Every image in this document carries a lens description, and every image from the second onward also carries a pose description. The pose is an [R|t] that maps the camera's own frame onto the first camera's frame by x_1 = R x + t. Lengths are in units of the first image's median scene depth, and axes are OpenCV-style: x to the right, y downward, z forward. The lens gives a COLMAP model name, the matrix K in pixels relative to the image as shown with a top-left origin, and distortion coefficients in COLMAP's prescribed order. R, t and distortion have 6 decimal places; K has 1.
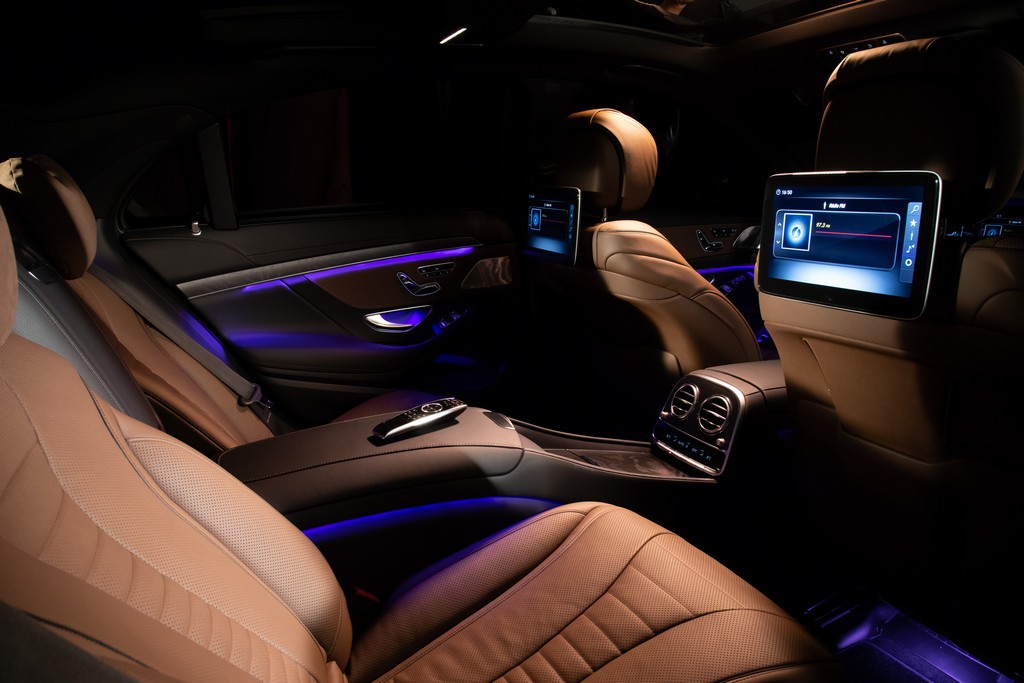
lens RADIAL K [[712.7, 0, 513.3], [0, 712.7, 317.2], [0, 0, 1]] dist [-0.185630, 0.180959]
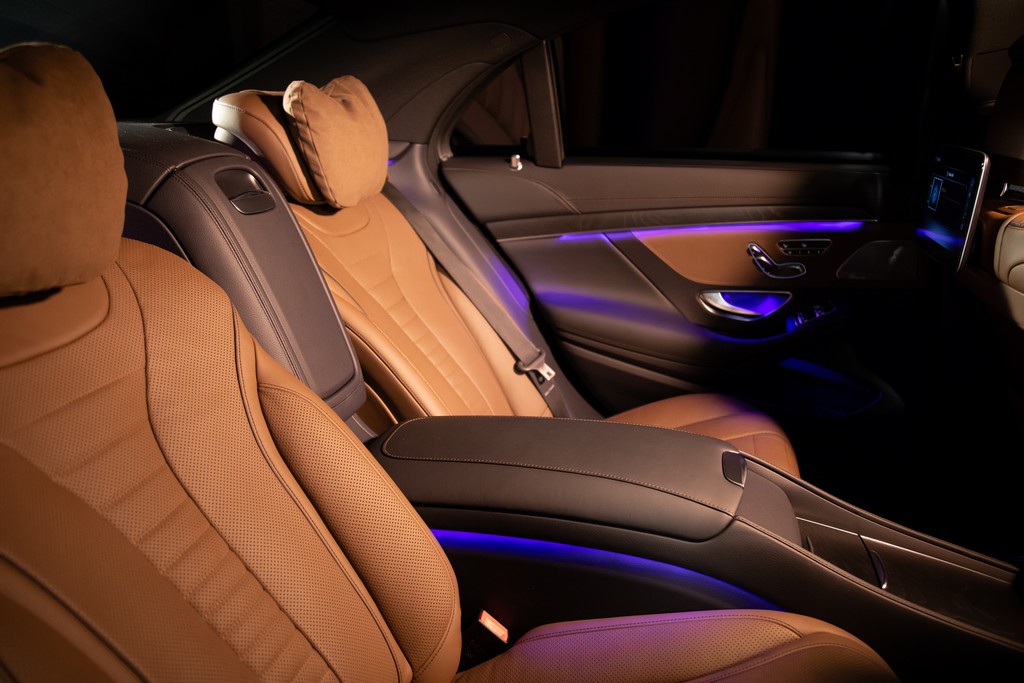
lens RADIAL K [[853.3, 0, 512.0], [0, 853.3, 341.5], [0, 0, 1]] dist [-0.012415, 0.007027]
pose [[0.801285, 0.196826, -0.564979, 0.213556], [-0.149433, 0.980247, 0.129561, -0.049090], [0.579320, -0.019389, 0.814870, 0.113206]]
